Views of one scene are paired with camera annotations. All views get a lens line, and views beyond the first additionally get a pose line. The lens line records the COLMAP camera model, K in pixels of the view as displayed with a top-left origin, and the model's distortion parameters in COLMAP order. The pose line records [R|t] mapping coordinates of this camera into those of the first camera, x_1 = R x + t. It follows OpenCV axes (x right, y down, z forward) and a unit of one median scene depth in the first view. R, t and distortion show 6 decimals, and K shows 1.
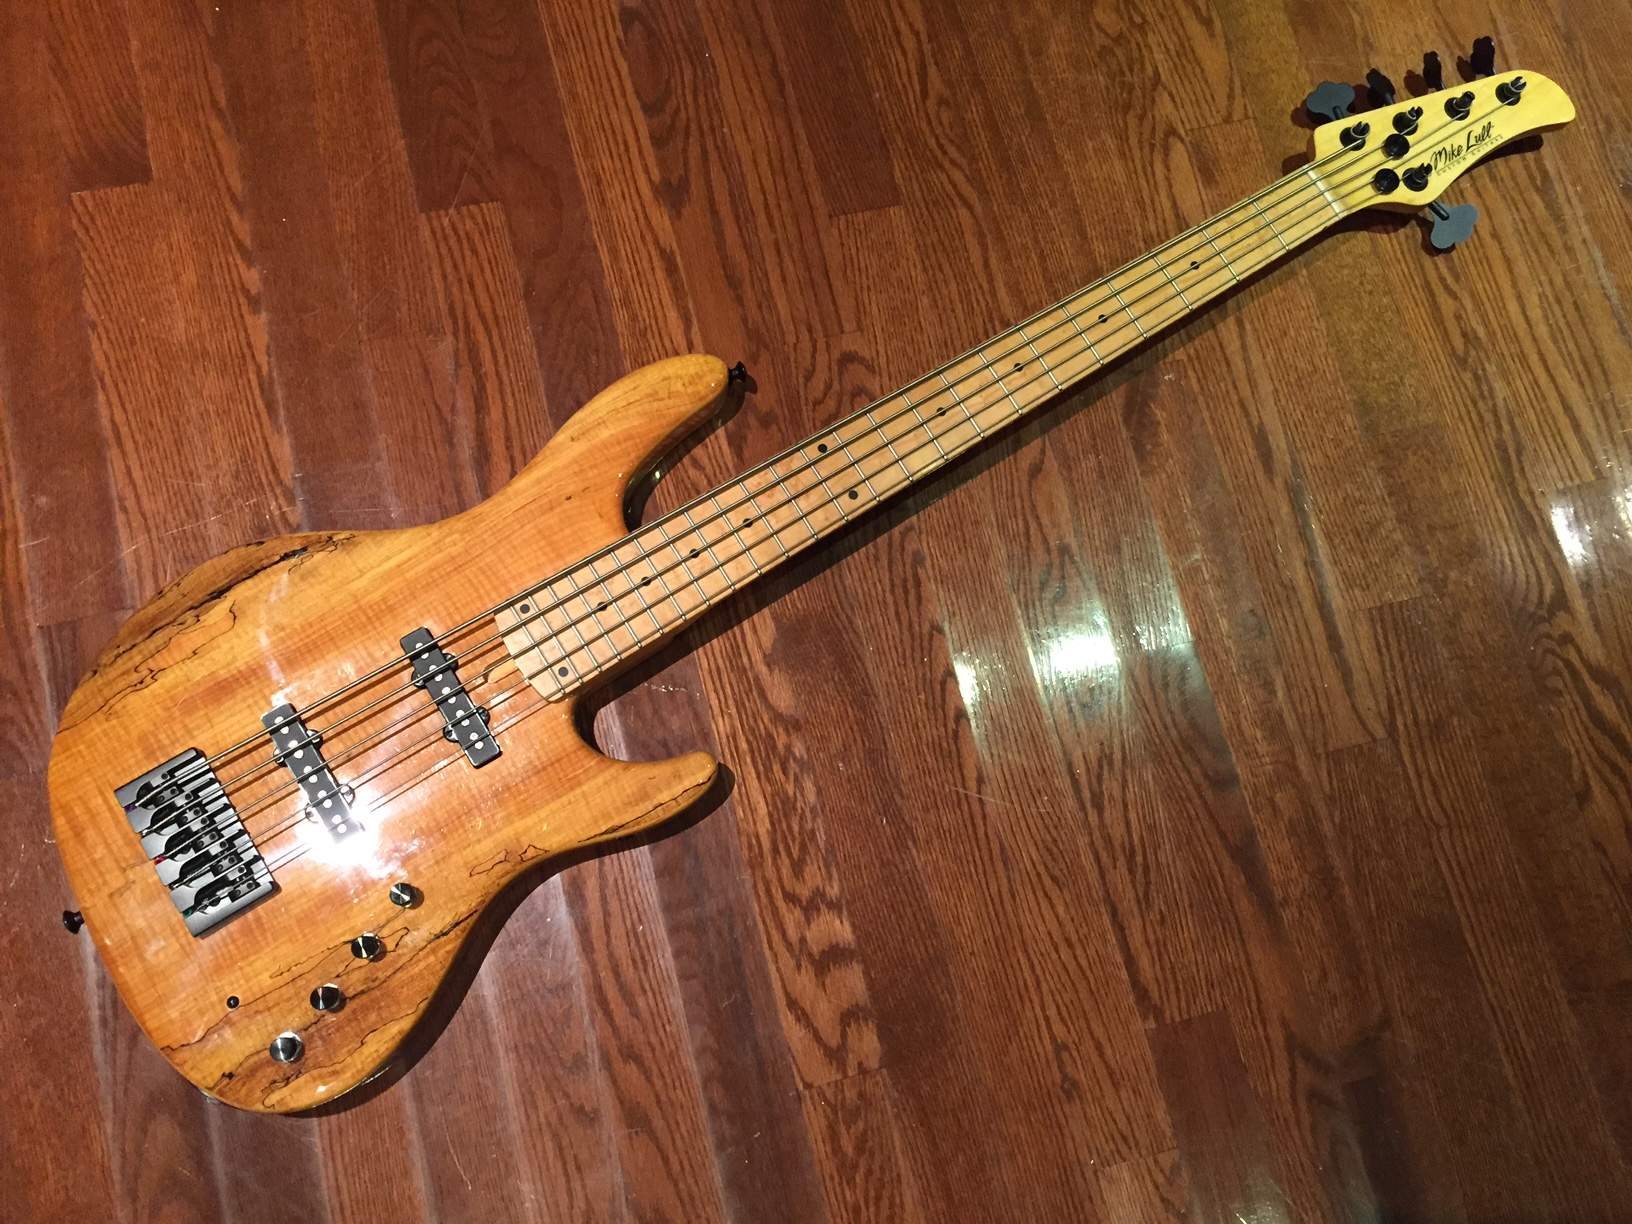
lens RADIAL K [[1408.5, 0, 826.3], [0, 1408.5, 608.0], [0, 0, 1]] dist [0.071325, -0.118109]
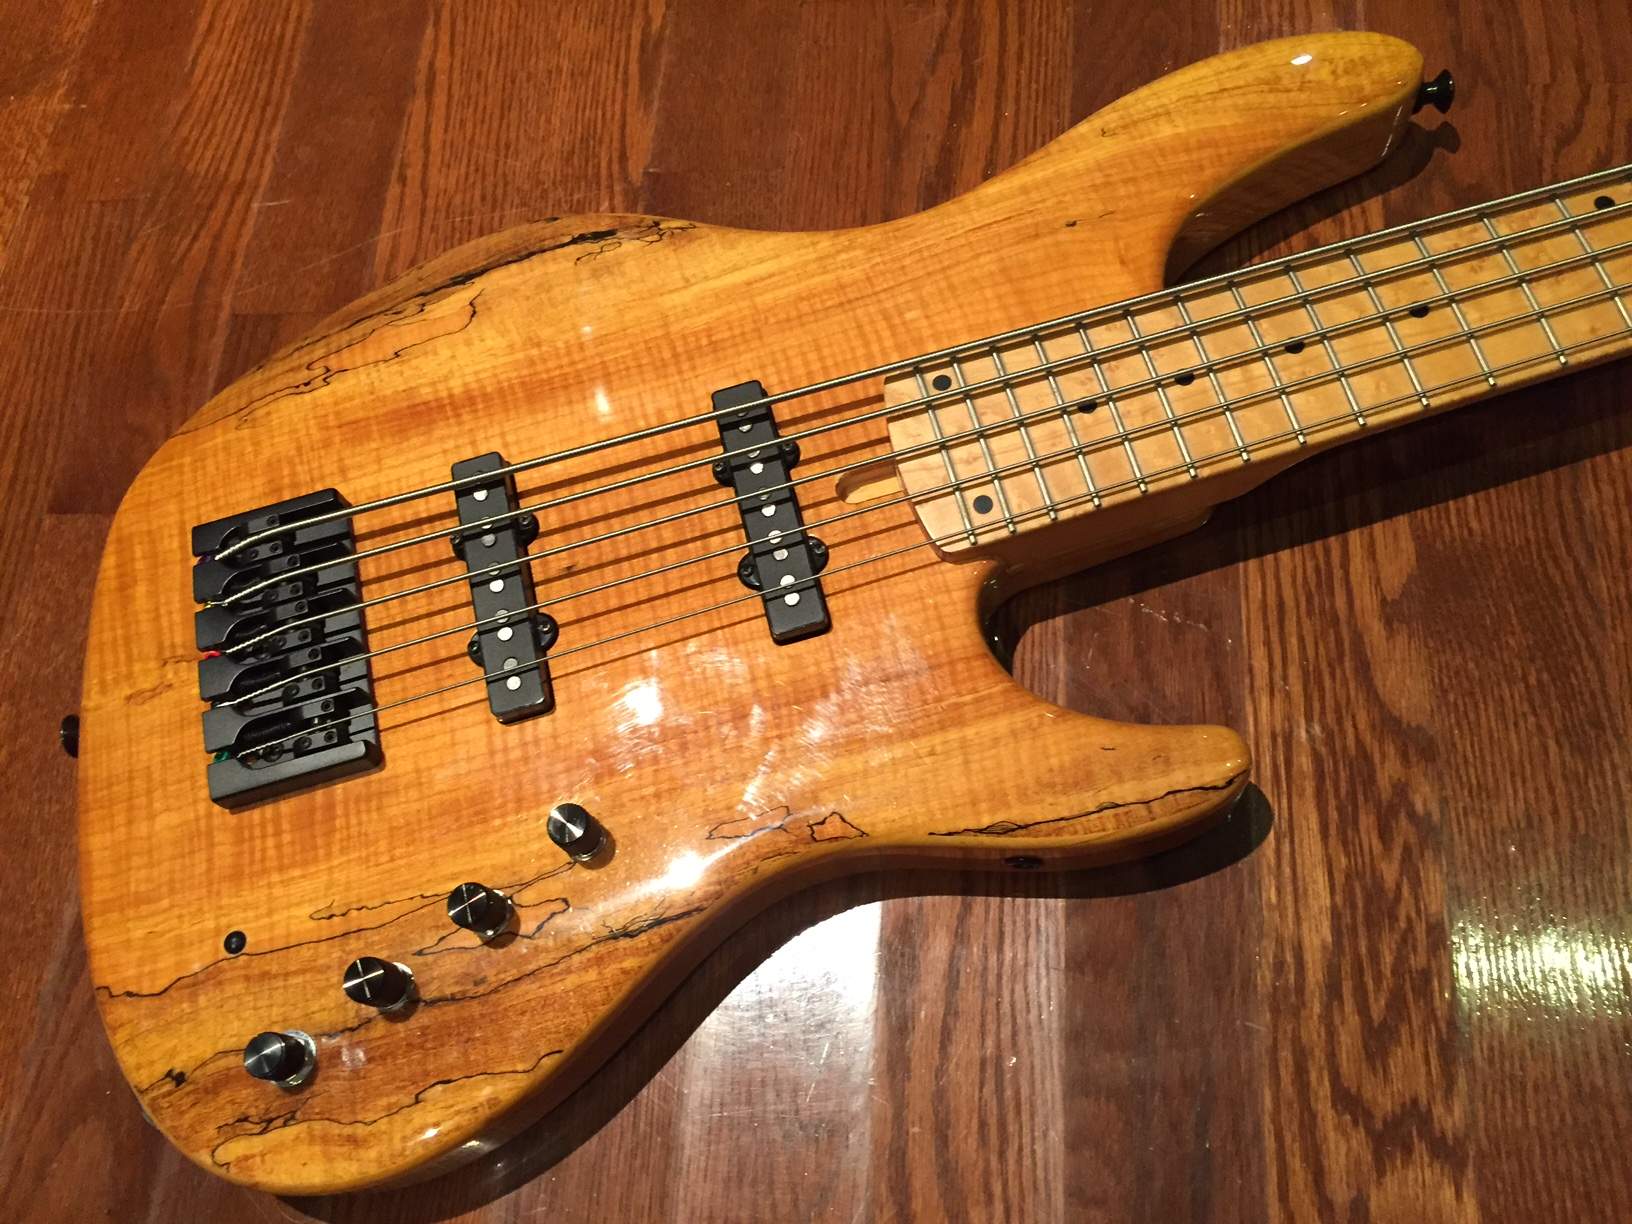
lens RADIAL K [[1408.5, 0, 826.3], [0, 1408.5, 608.0], [0, 0, 1]] dist [0.071325, -0.118109]
pose [[0.919431, 0.200928, -0.338045, -0.057795], [-0.250182, 0.962088, -0.108610, 0.147064], [0.303406, 0.184432, 0.934842, 0.505059]]
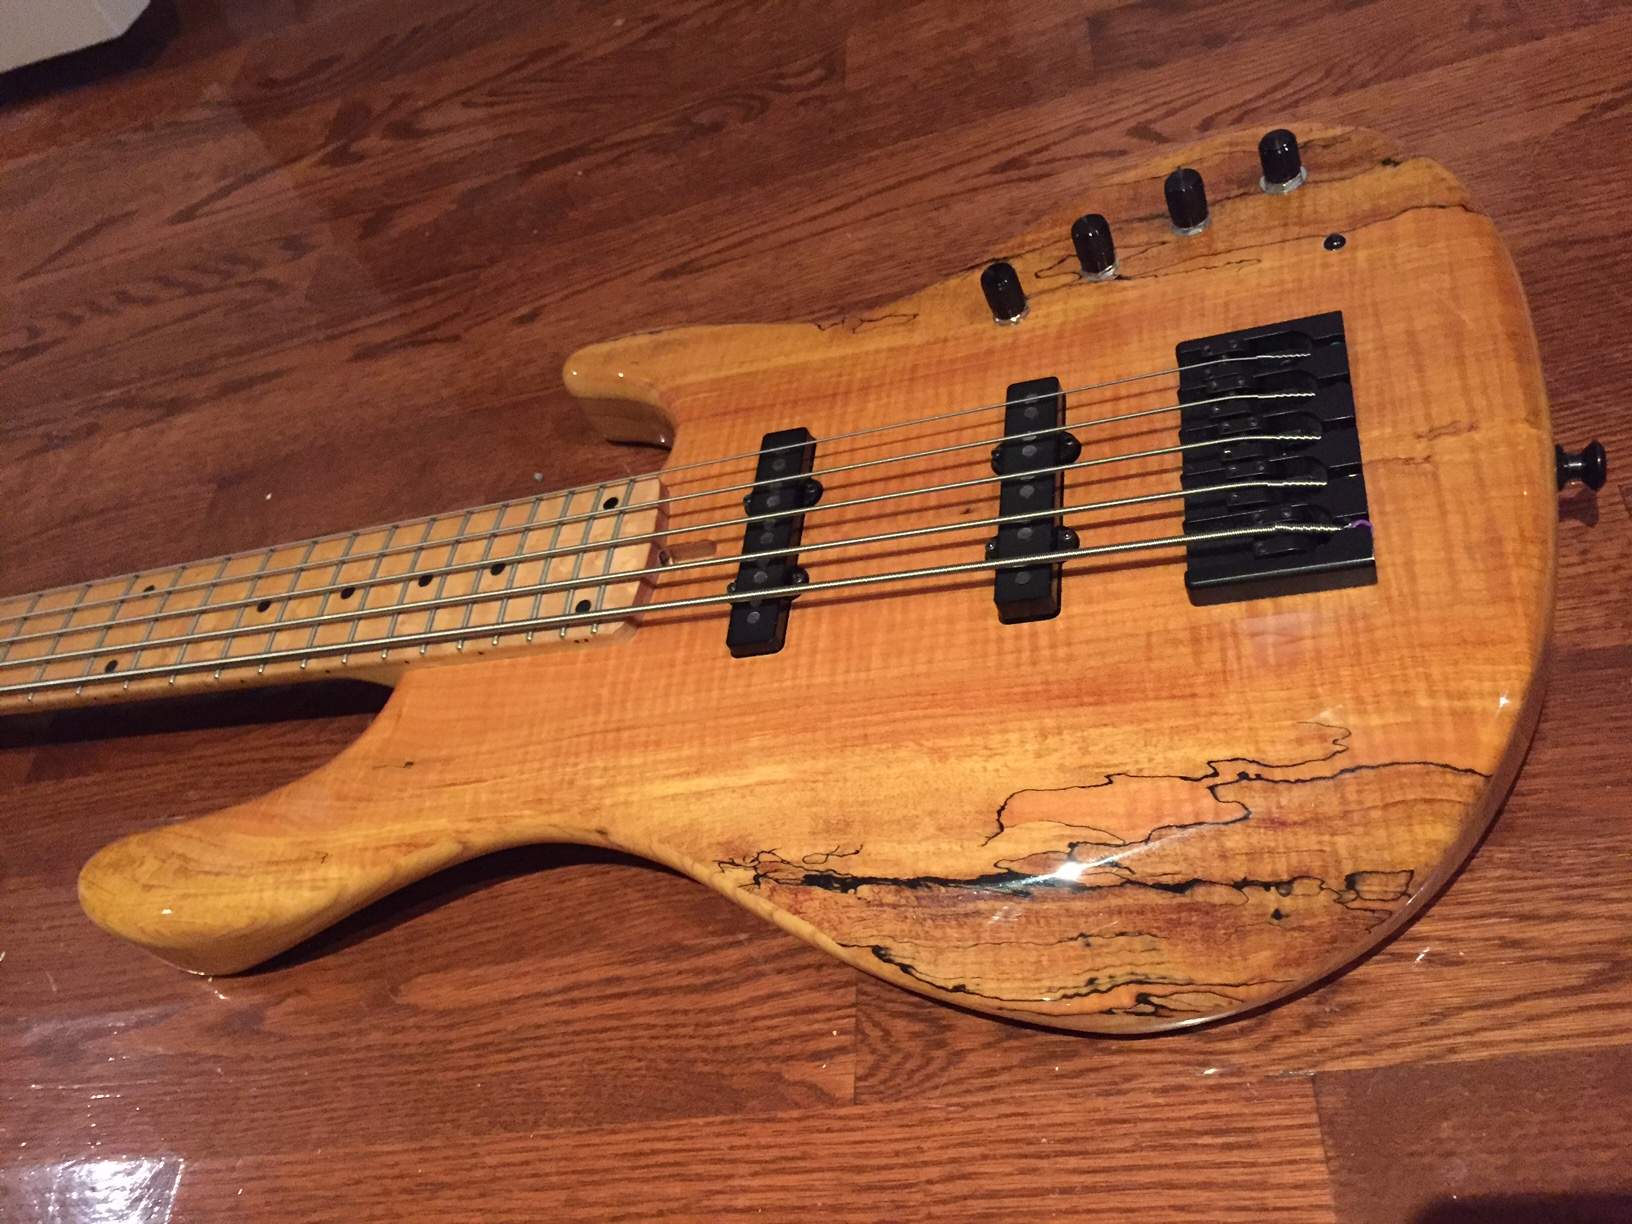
lens RADIAL K [[1408.5, 0, 826.3], [0, 1408.5, 608.0], [0, 0, 1]] dist [0.071325, -0.118109]
pose [[-0.748641, -0.391335, 0.535158, -0.574456], [0.649838, -0.593045, 0.475403, -0.199329], [0.131331, 0.703673, 0.698282, 0.617242]]
